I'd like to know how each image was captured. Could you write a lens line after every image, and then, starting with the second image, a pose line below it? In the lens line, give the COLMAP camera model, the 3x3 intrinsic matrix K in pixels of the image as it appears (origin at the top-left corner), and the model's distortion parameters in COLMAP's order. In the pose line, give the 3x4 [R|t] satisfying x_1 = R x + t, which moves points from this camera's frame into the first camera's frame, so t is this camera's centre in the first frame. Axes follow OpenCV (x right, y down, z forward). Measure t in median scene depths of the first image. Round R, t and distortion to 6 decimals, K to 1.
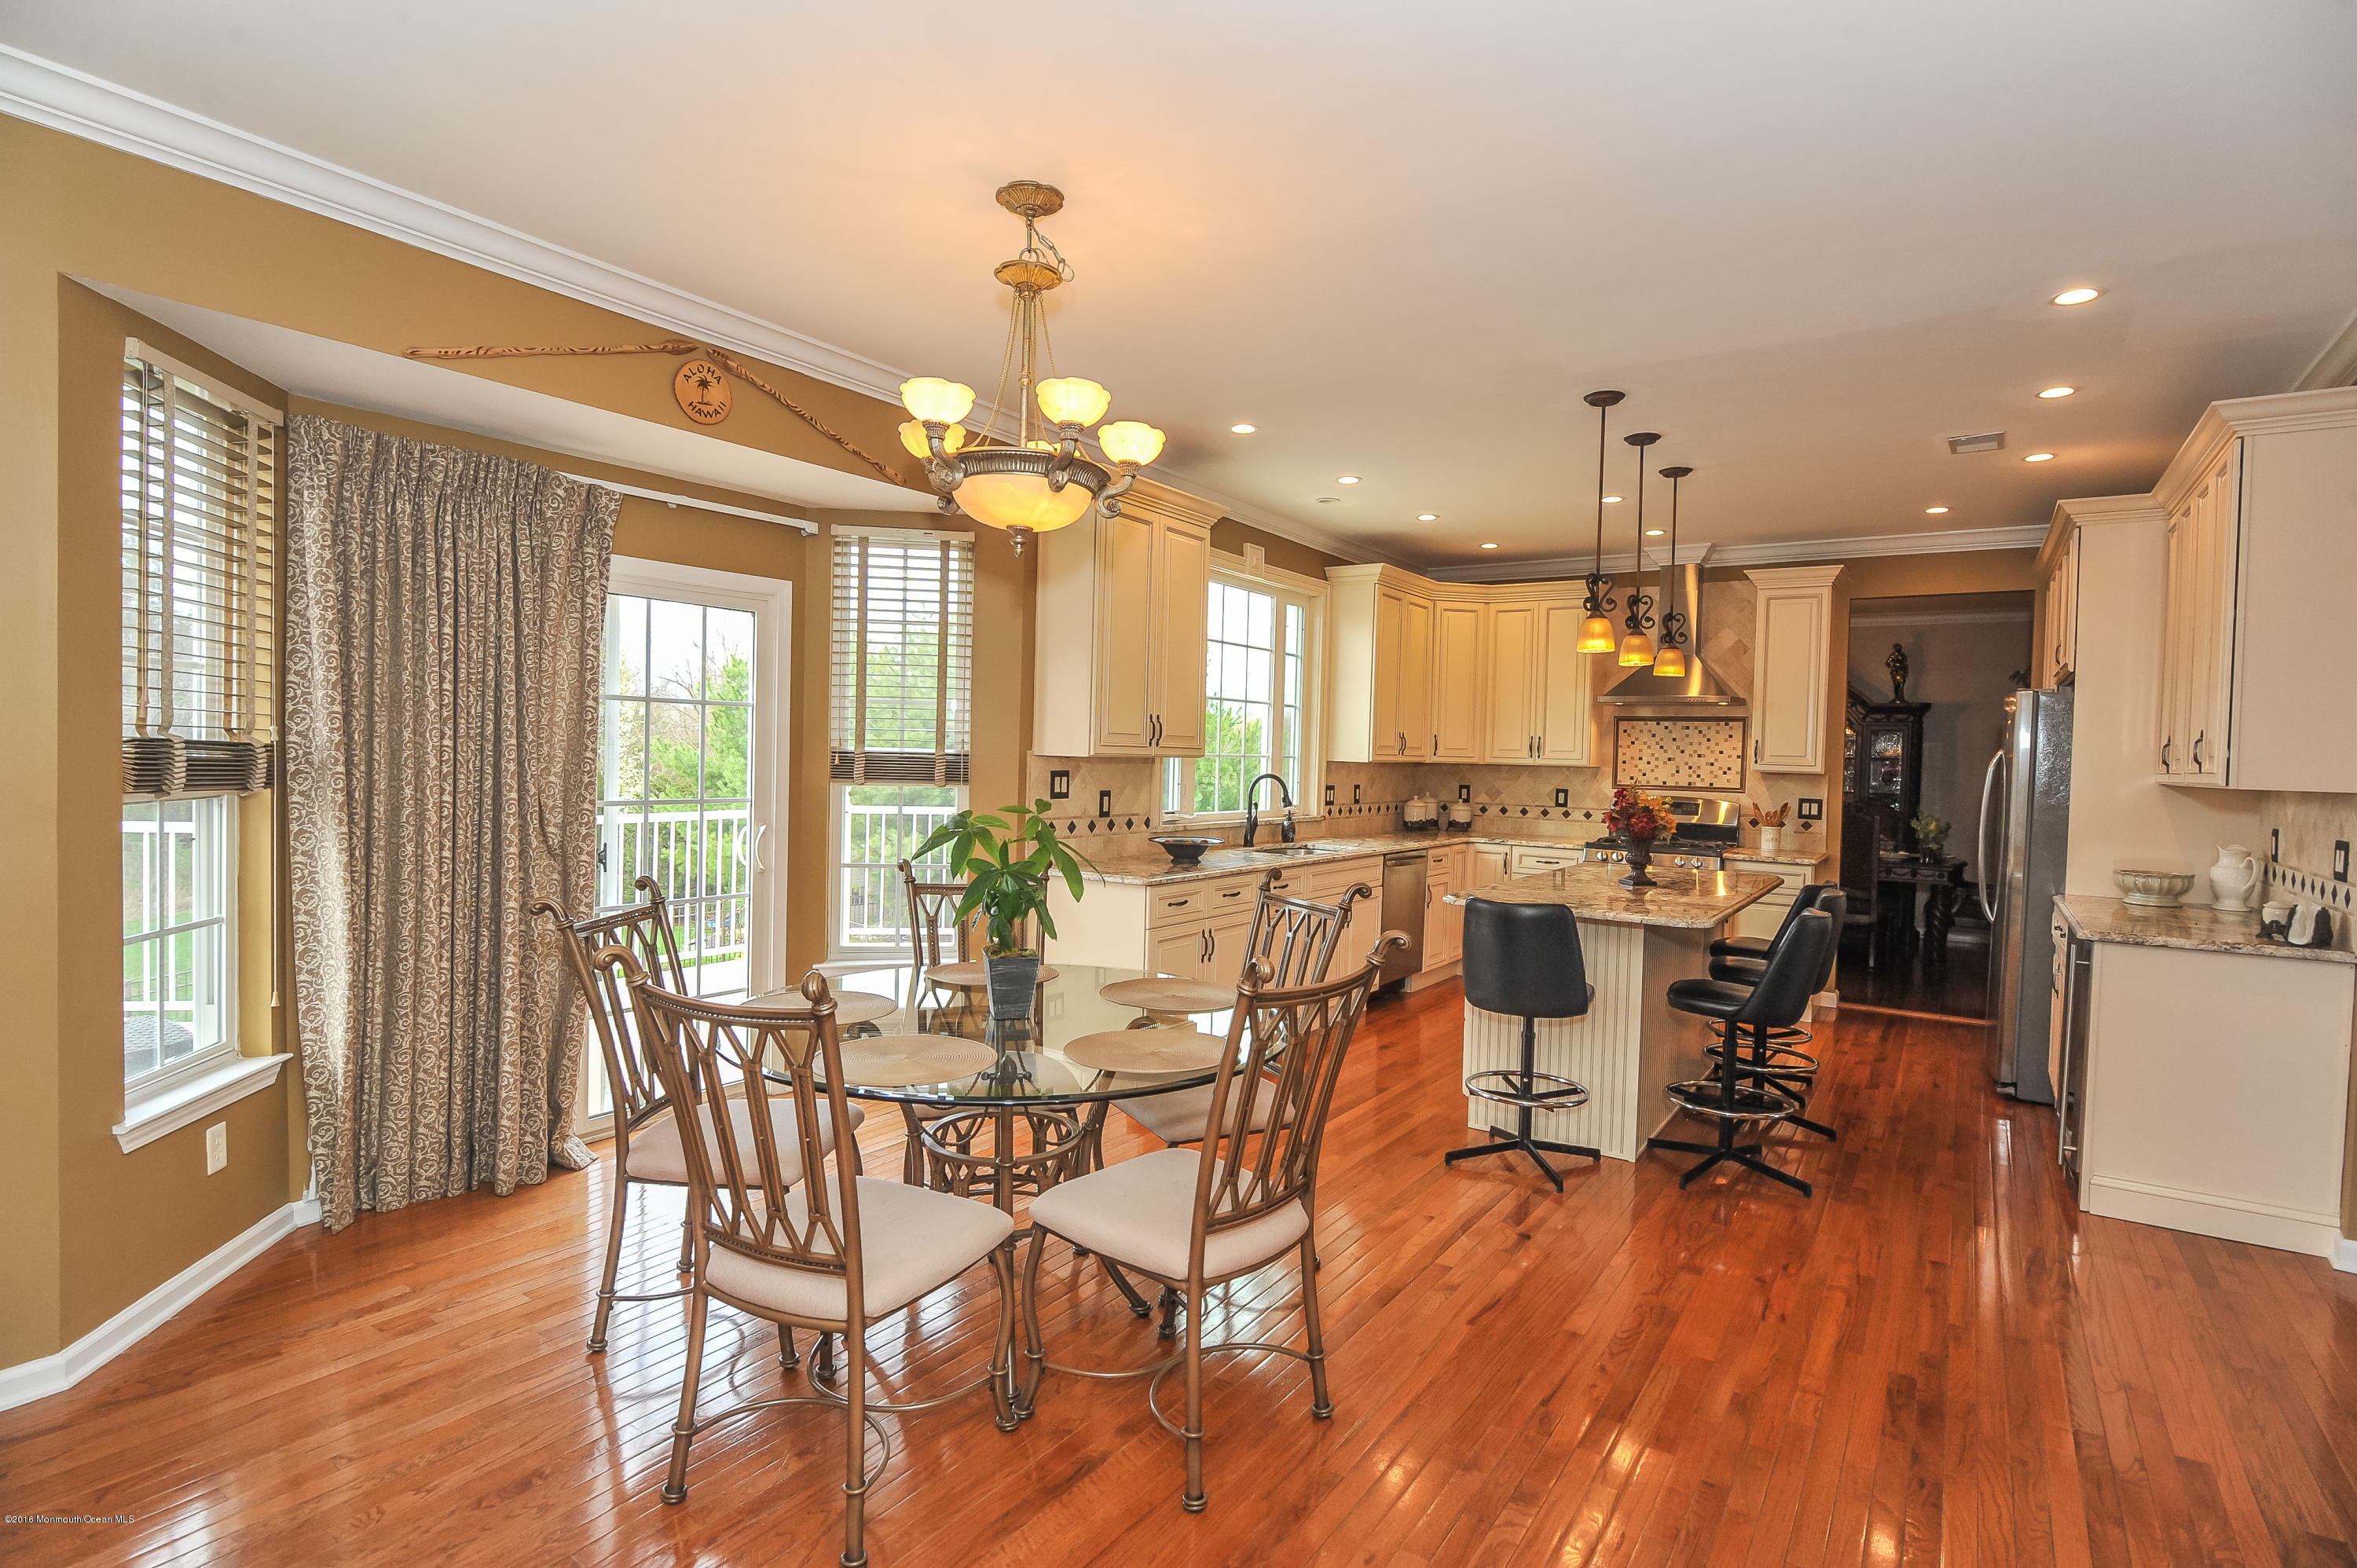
lens RADIAL K [[1153.7, 0, 1178.2], [0, 1153.7, 781.7], [0, 0, 1]] dist [-0.010846, -0.002041]
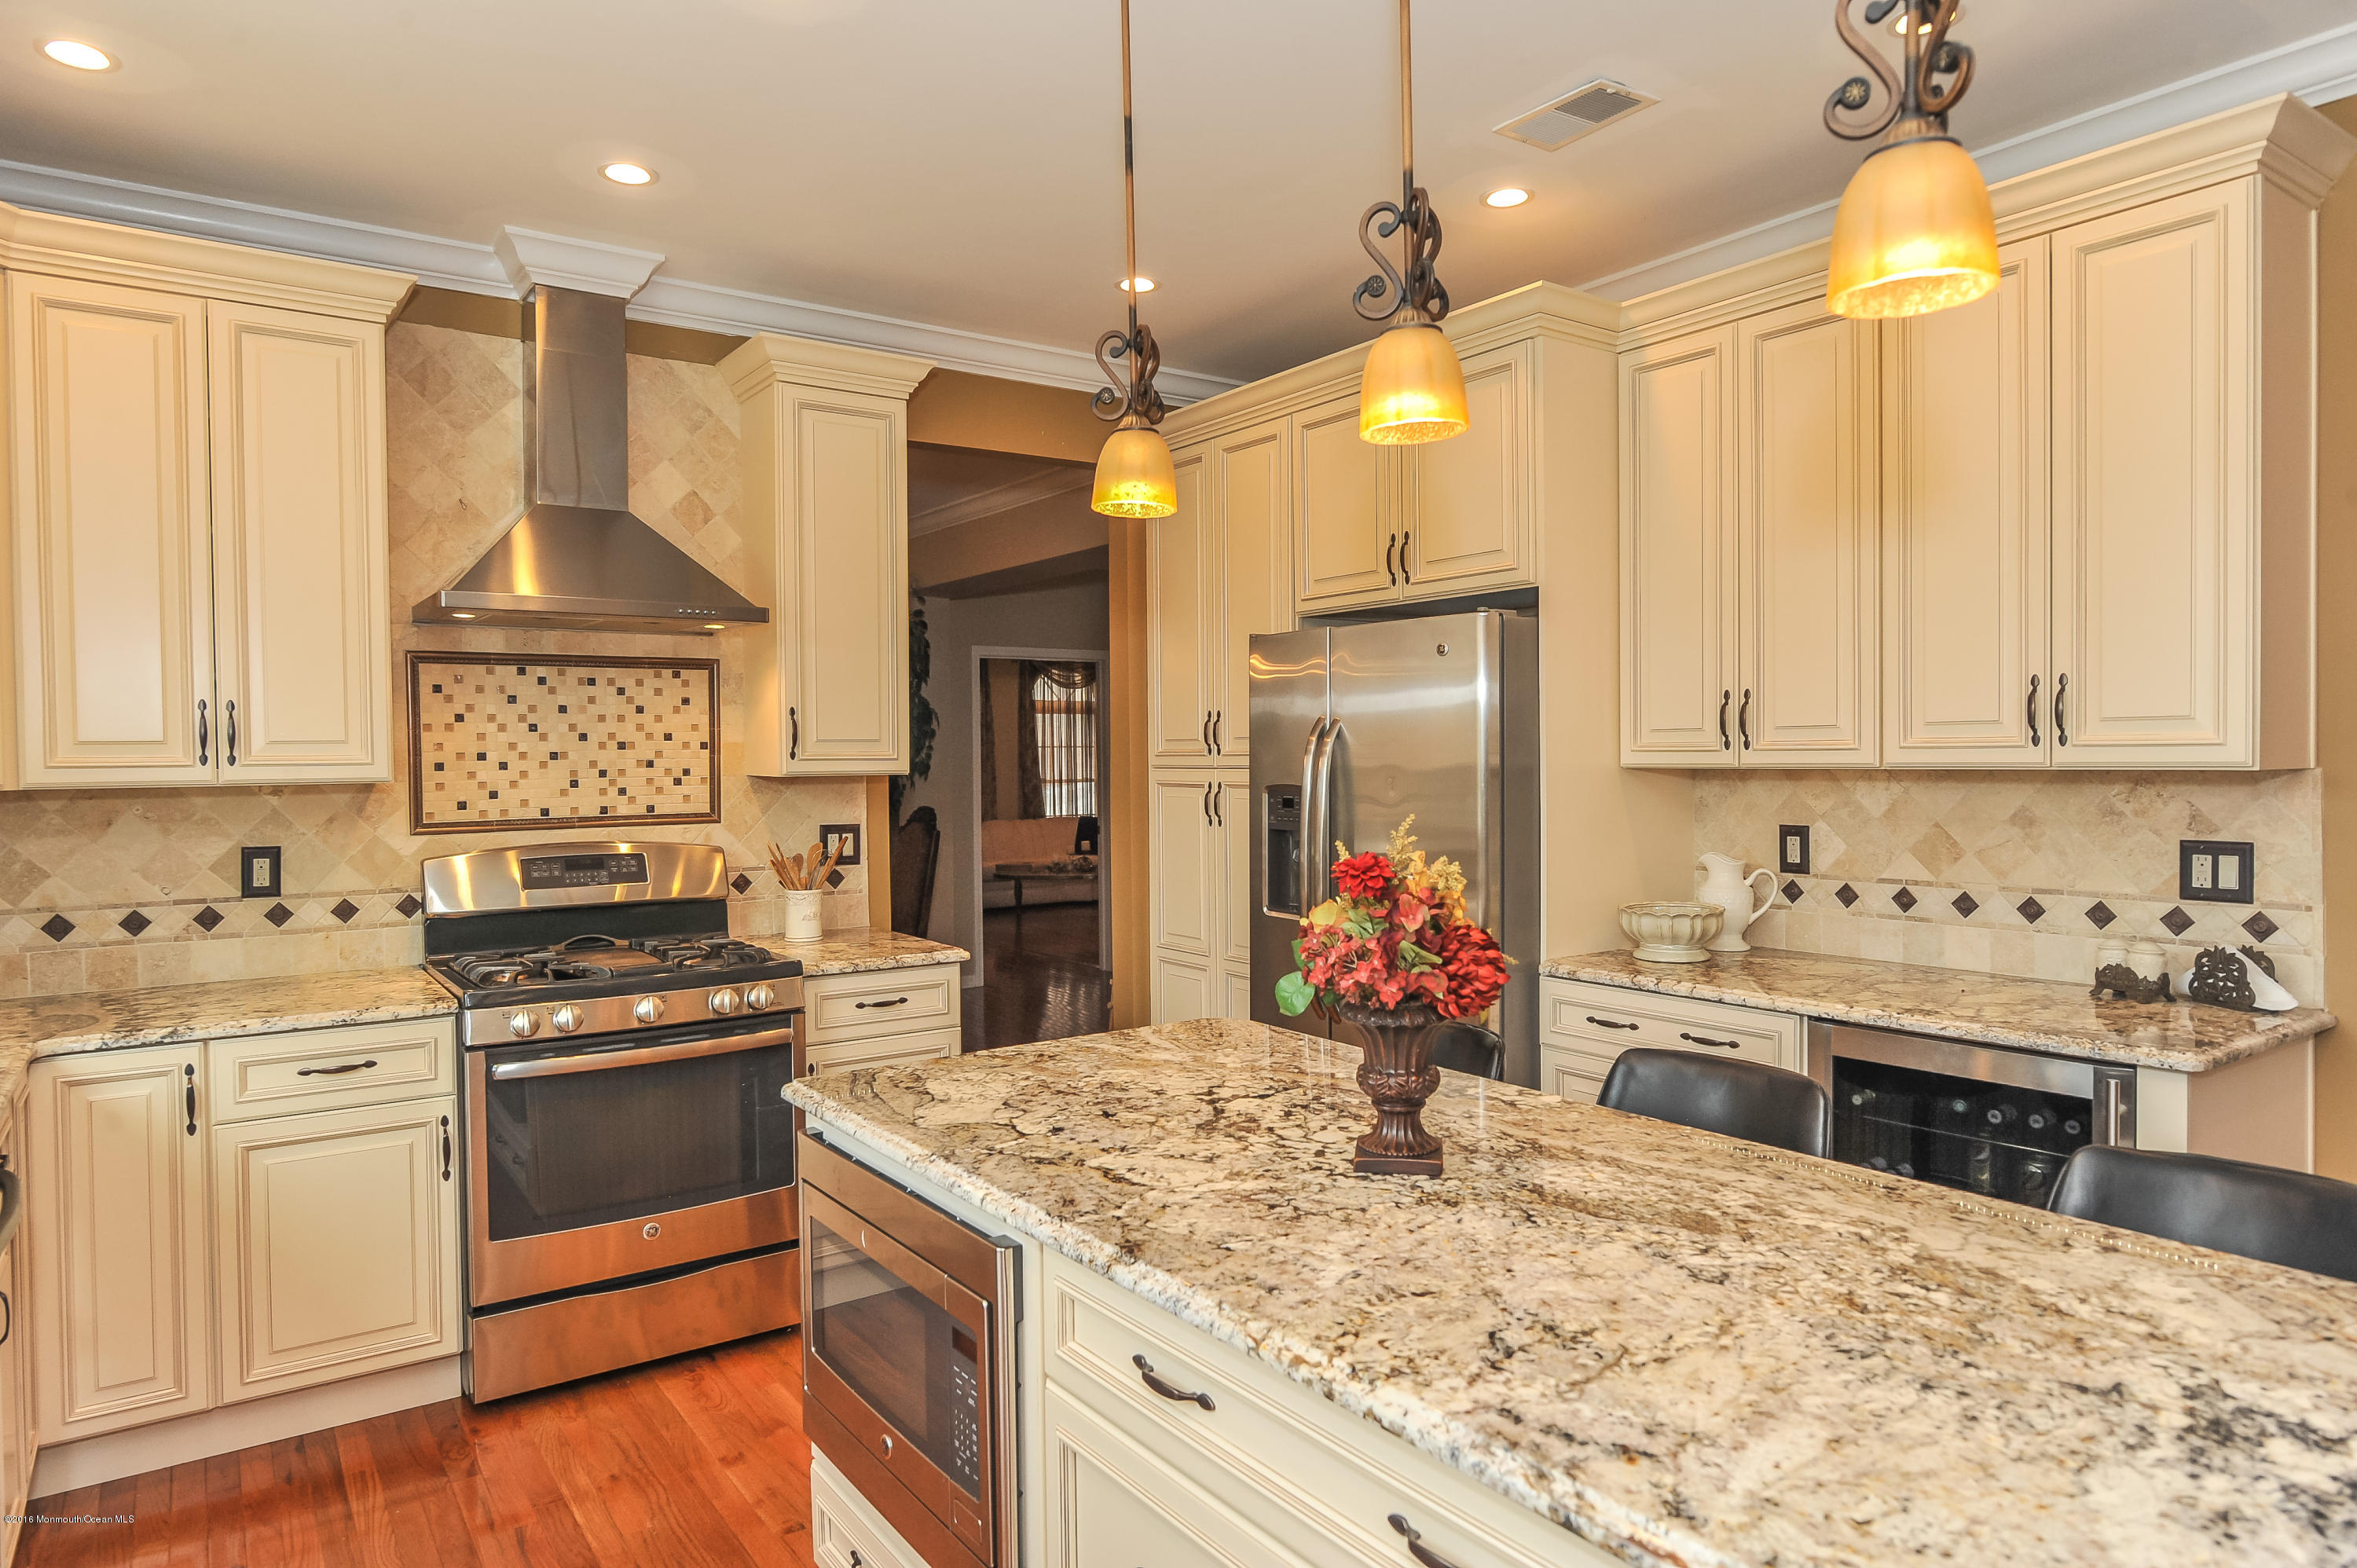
lens RADIAL K [[1420.3, 0, 1173.9], [0, 1420.3, 775.3], [0, 0, 1]] dist [0.000616, 0.000422]
pose [[0.349757, -0.042329, 0.935884, 0.018977], [0.044475, 0.998603, 0.028544, -0.018371], [-0.935784, 0.031640, 0.351151, 0.648433]]
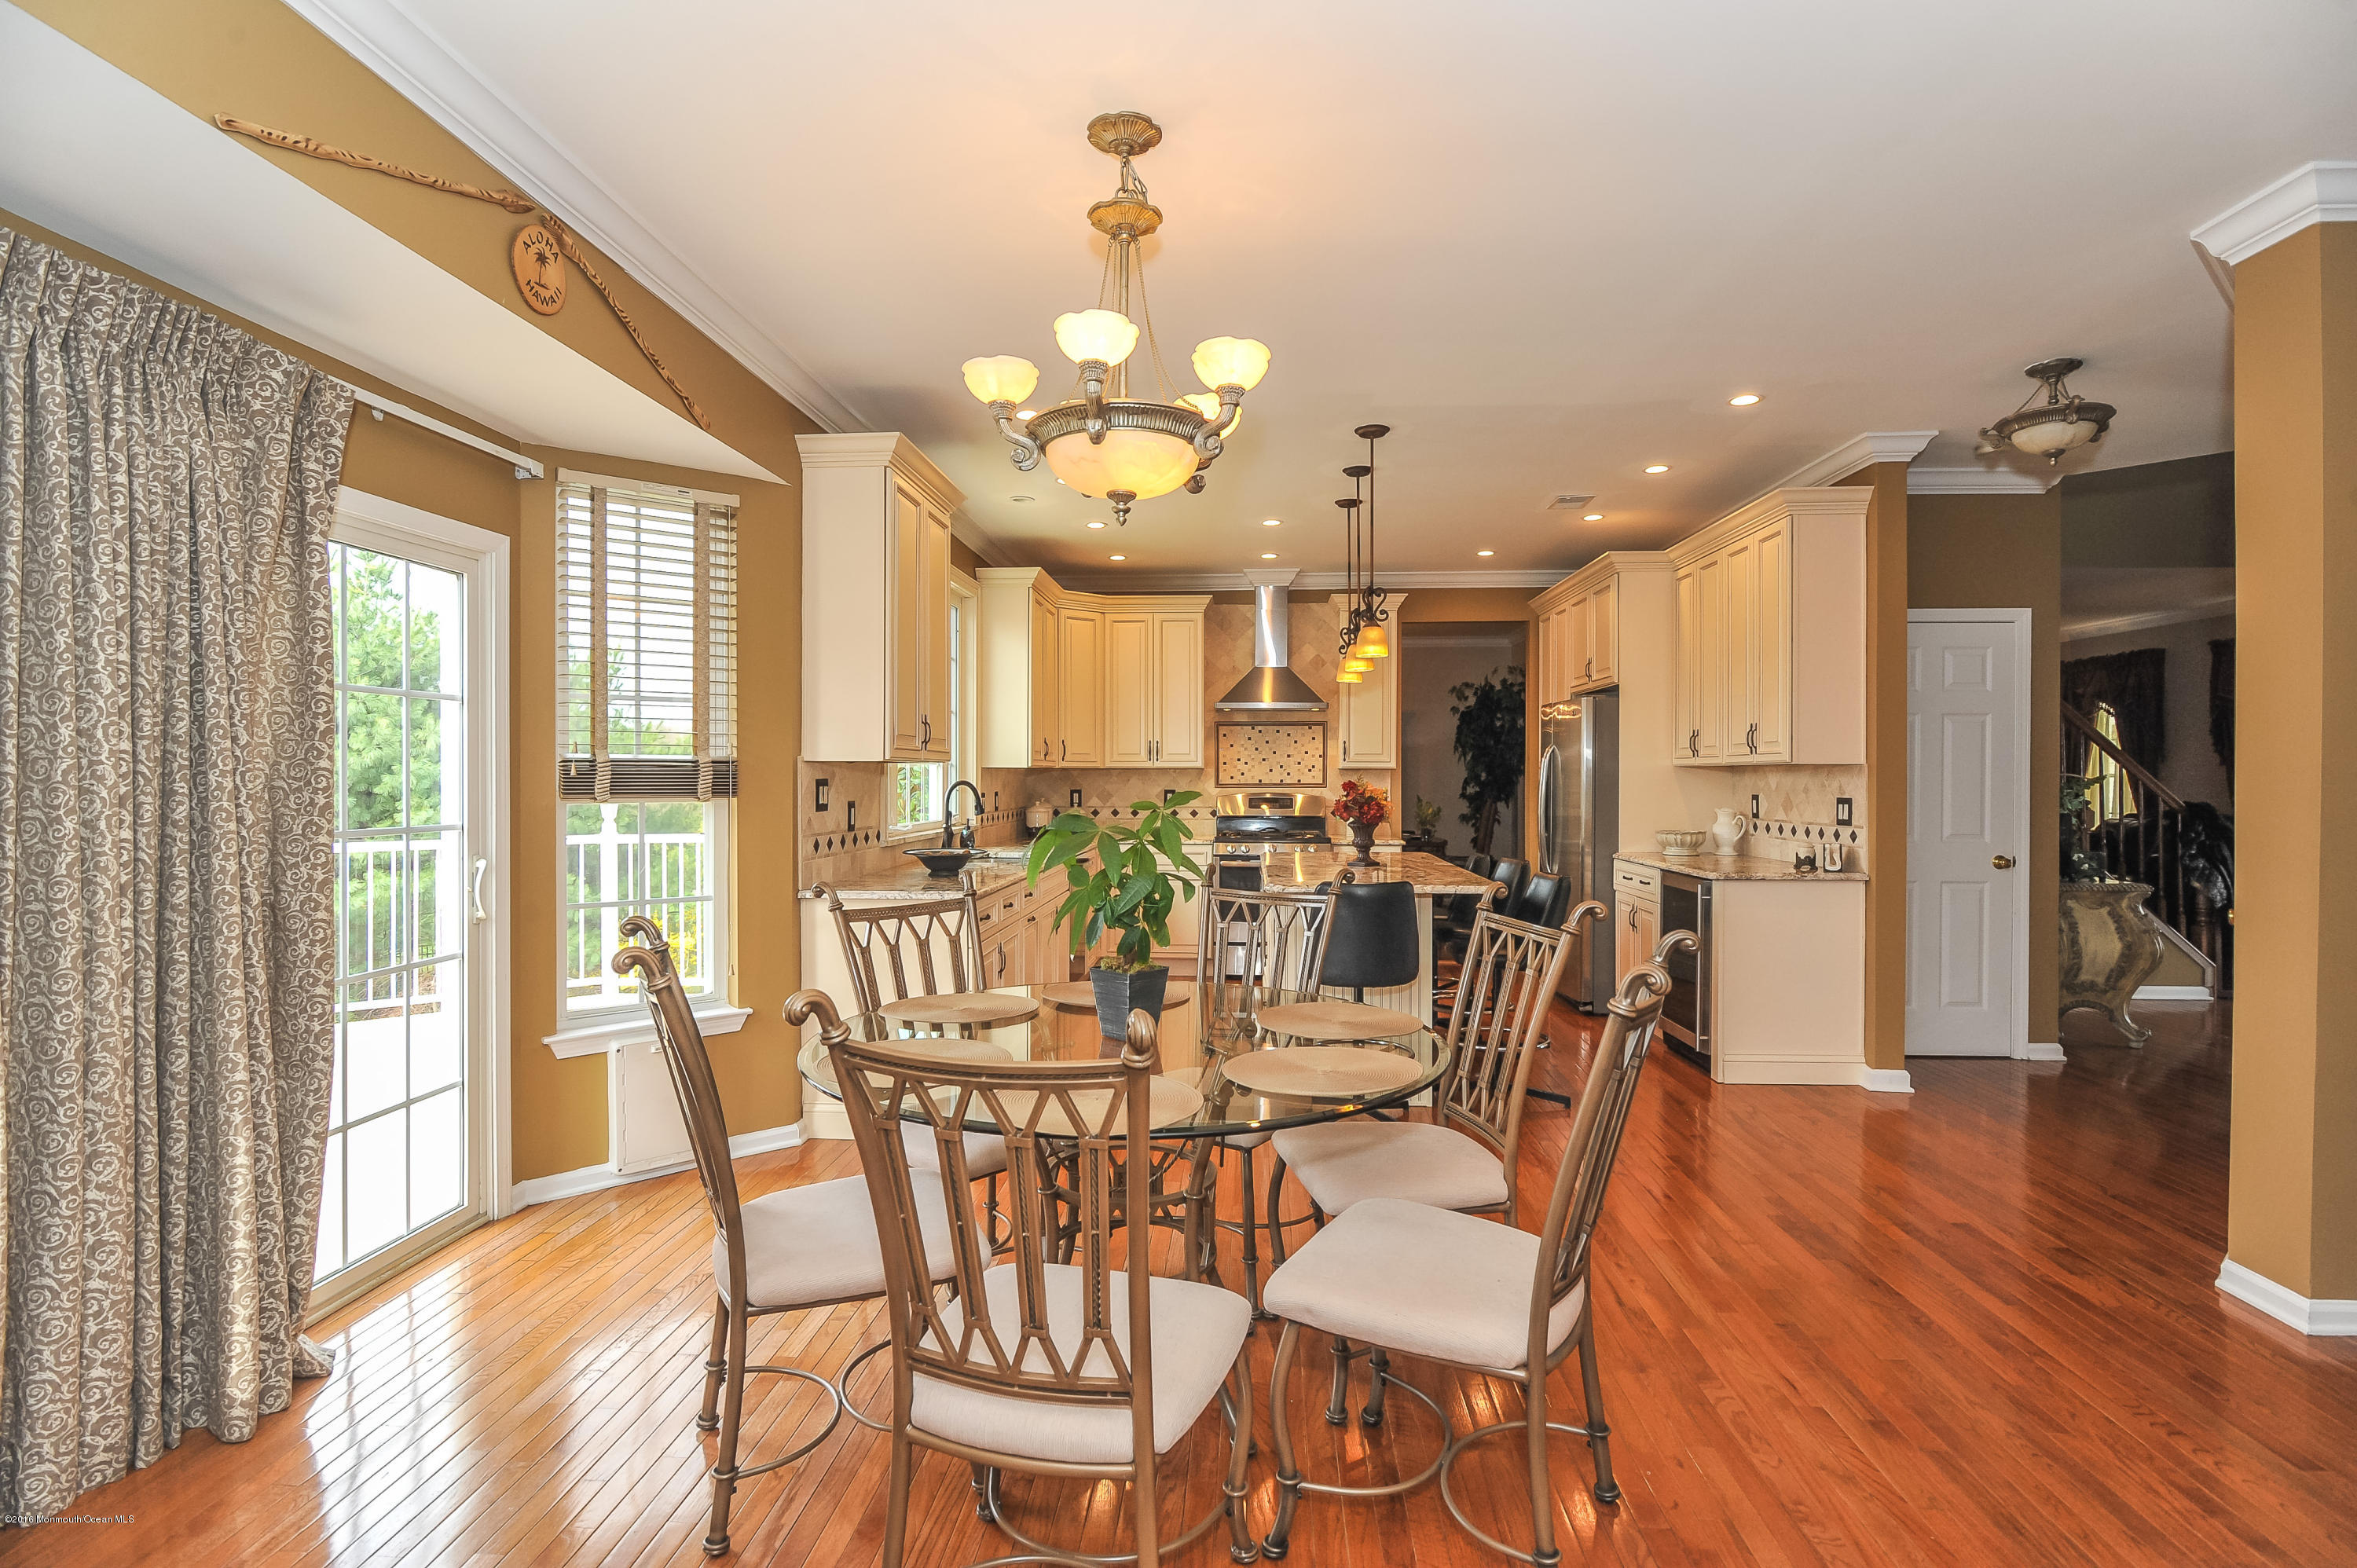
lens RADIAL K [[1153.7, 0, 1174.0], [0, 1153.7, 781.2], [0, 0, 1]] dist [-0.010846, -0.002041]
pose [[0.860529, -0.027532, 0.508657, -0.234874], [0.035239, 0.999364, -0.005525, 0.004650], [-0.508181, 0.022679, 0.860952, 0.086275]]
